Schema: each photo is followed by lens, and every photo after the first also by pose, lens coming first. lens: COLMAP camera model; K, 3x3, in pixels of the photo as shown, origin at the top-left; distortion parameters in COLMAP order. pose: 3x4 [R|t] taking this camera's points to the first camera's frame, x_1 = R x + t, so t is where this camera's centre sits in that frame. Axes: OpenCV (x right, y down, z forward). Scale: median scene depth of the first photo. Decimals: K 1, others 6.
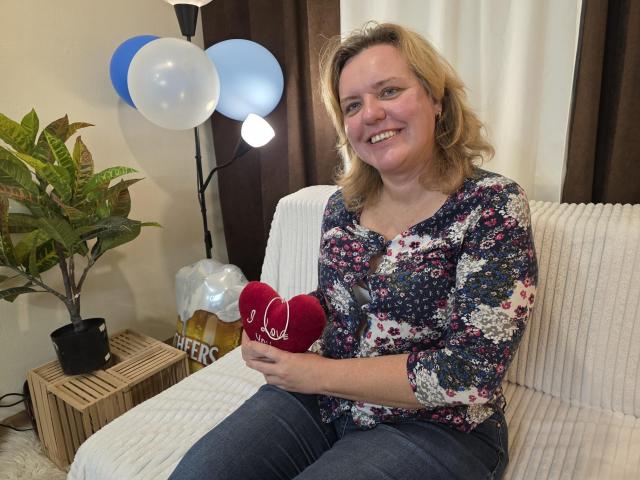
lens RADIAL K [[475.8, 0, 324.8], [0, 475.8, 243.5], [0, 0, 1]] dist [-0.000799, -0.010819]
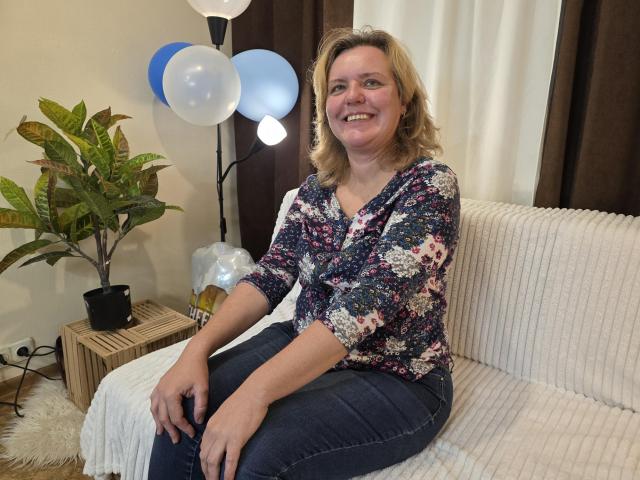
lens RADIAL K [[466.4, 0, 317.0], [0, 466.4, 254.5], [0, 0, 1]] dist [-0.004586, -0.007130]
pose [[0.996077, 0.069166, -0.055202, 0.051072], [-0.069238, 0.997600, 0.000607, 0.052863], [0.055111, 0.003218, 0.998475, -0.110933]]
